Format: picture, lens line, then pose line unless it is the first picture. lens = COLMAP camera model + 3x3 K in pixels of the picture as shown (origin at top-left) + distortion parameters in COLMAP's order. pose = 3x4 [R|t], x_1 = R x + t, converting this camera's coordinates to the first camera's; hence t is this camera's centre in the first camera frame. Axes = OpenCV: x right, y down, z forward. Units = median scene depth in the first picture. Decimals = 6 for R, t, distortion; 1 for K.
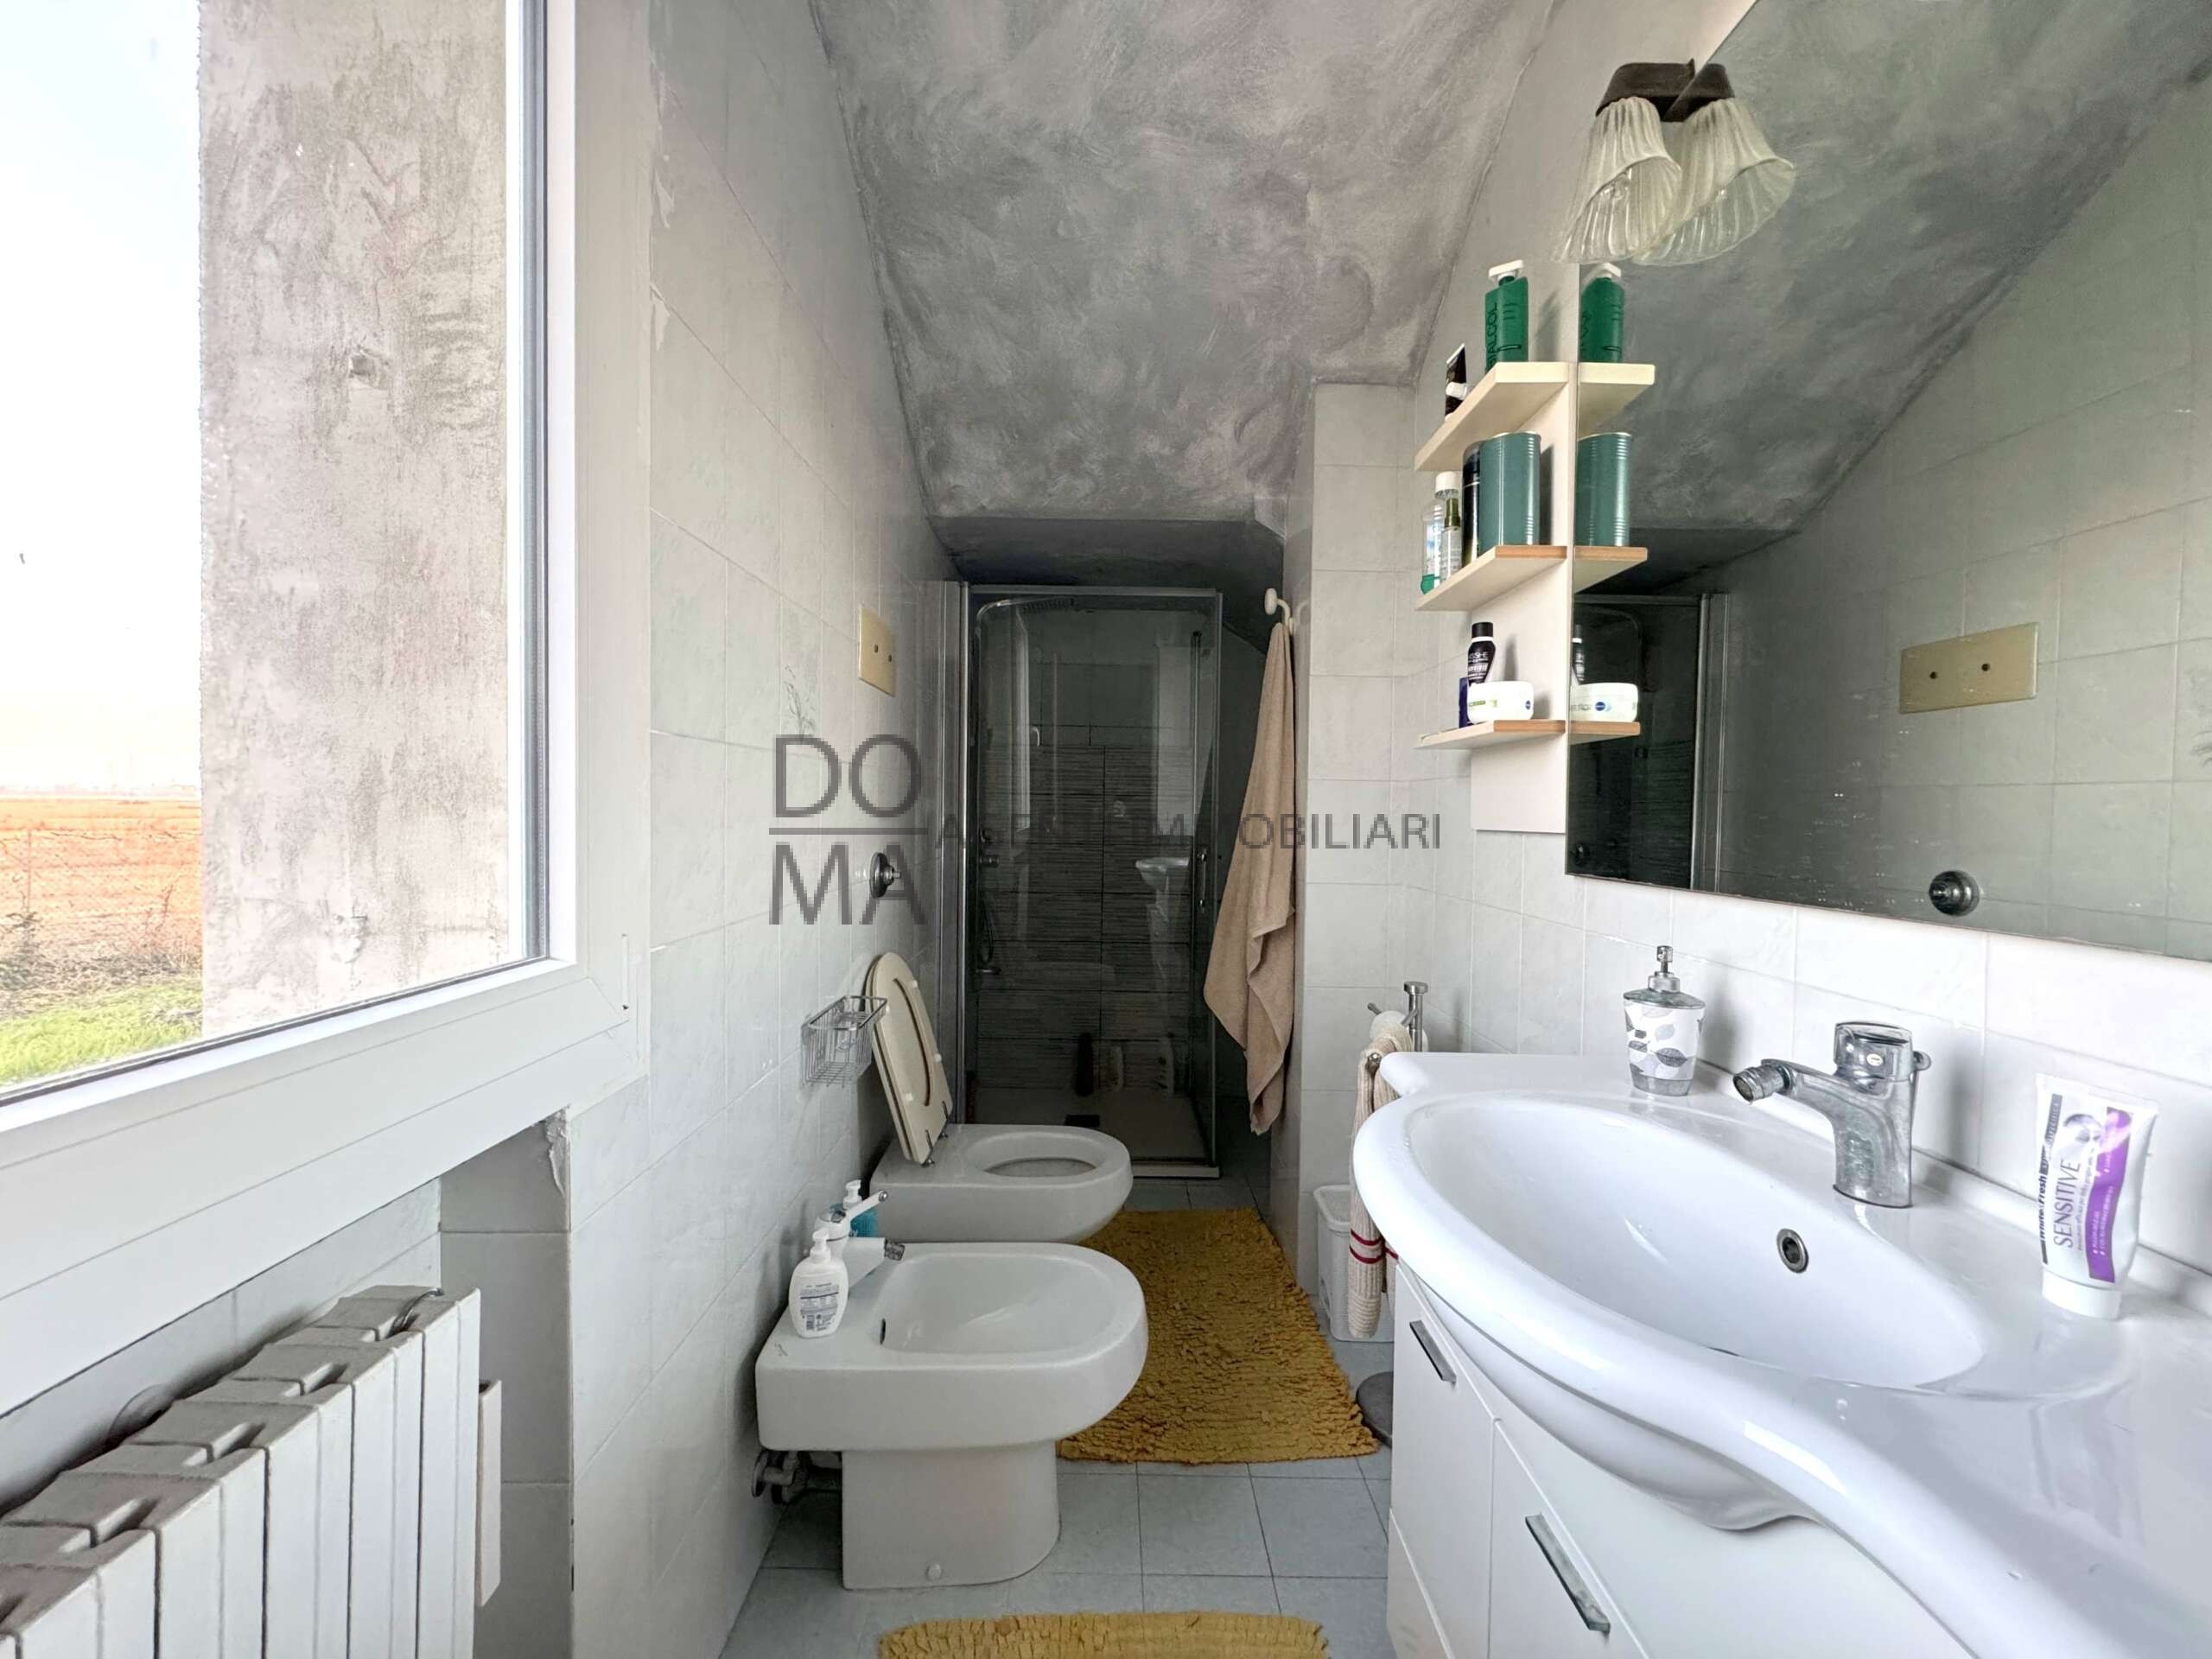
lens RADIAL K [[874.8, 0, 1103.0], [0, 874.8, 834.5], [0, 0, 1]] dist [-0.002131, -0.000067]
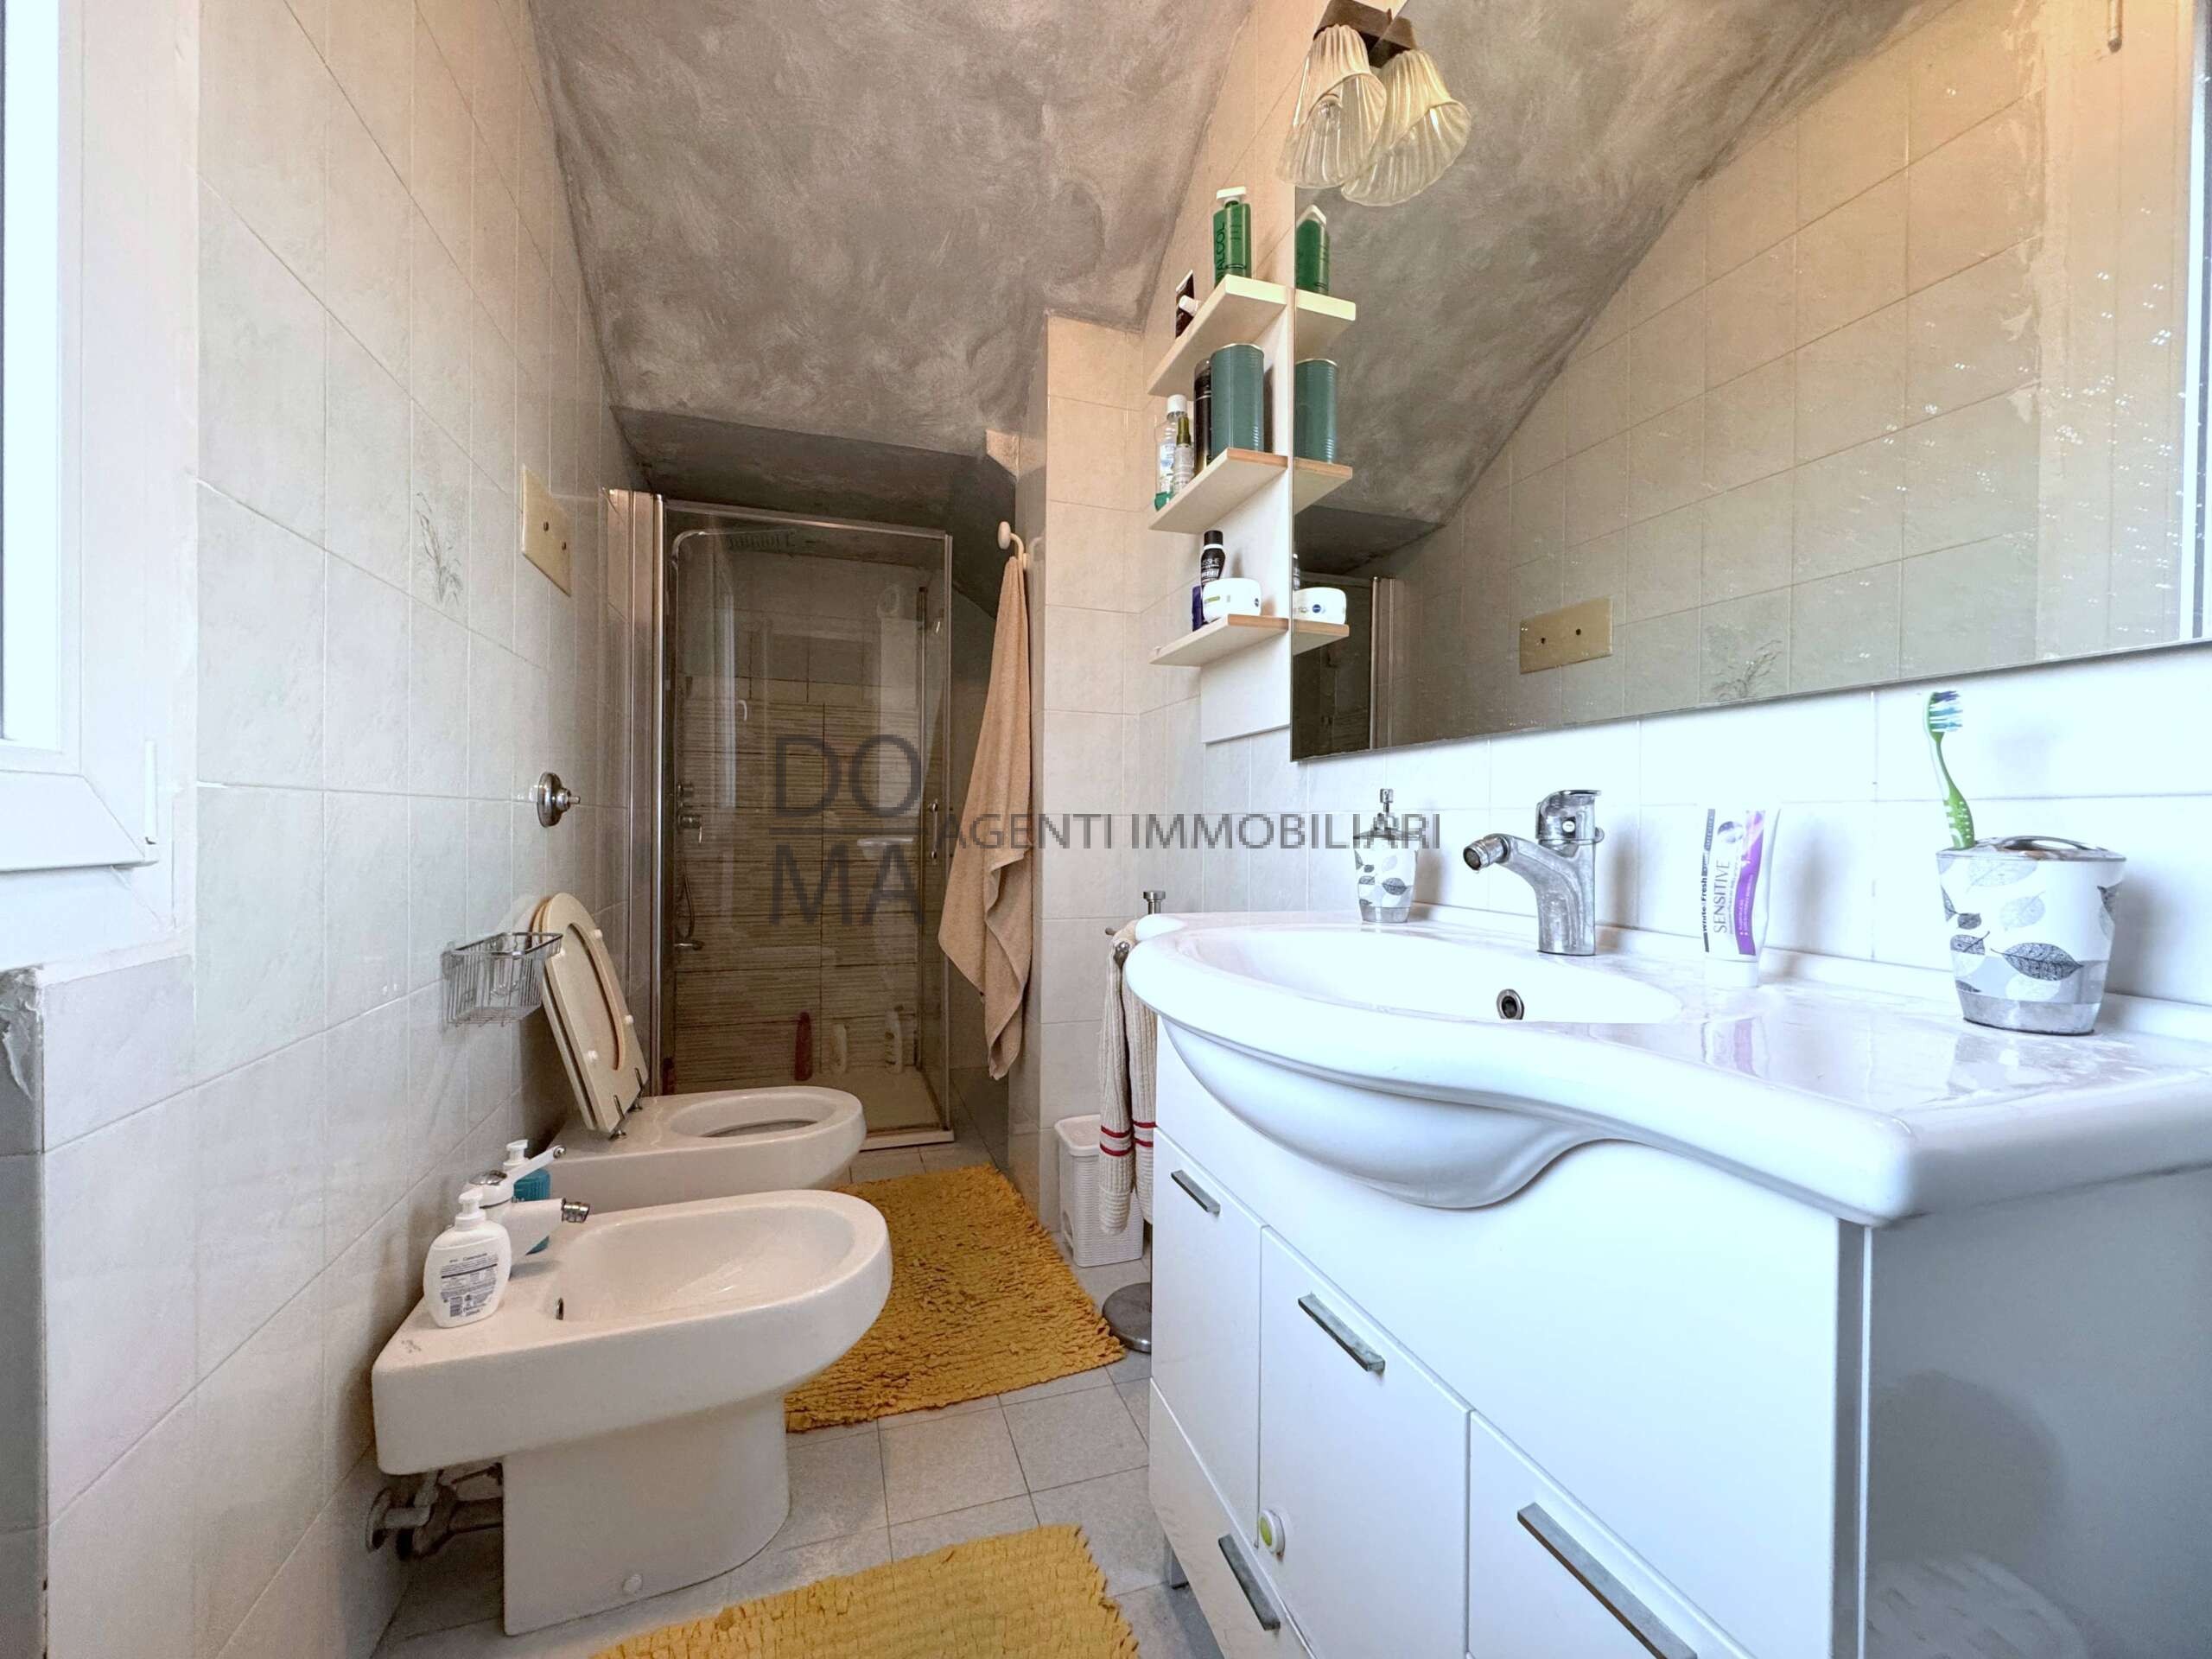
lens RADIAL K [[874.8, 0, 1103.0], [0, 874.8, 834.5], [0, 0, 1]] dist [-0.002131, -0.000067]
pose [[0.949461, -0.006285, 0.313823, -0.018938], [0.011089, 0.999847, -0.013525, 0.114252], [-0.313690, 0.016321, 0.949385, 0.046571]]
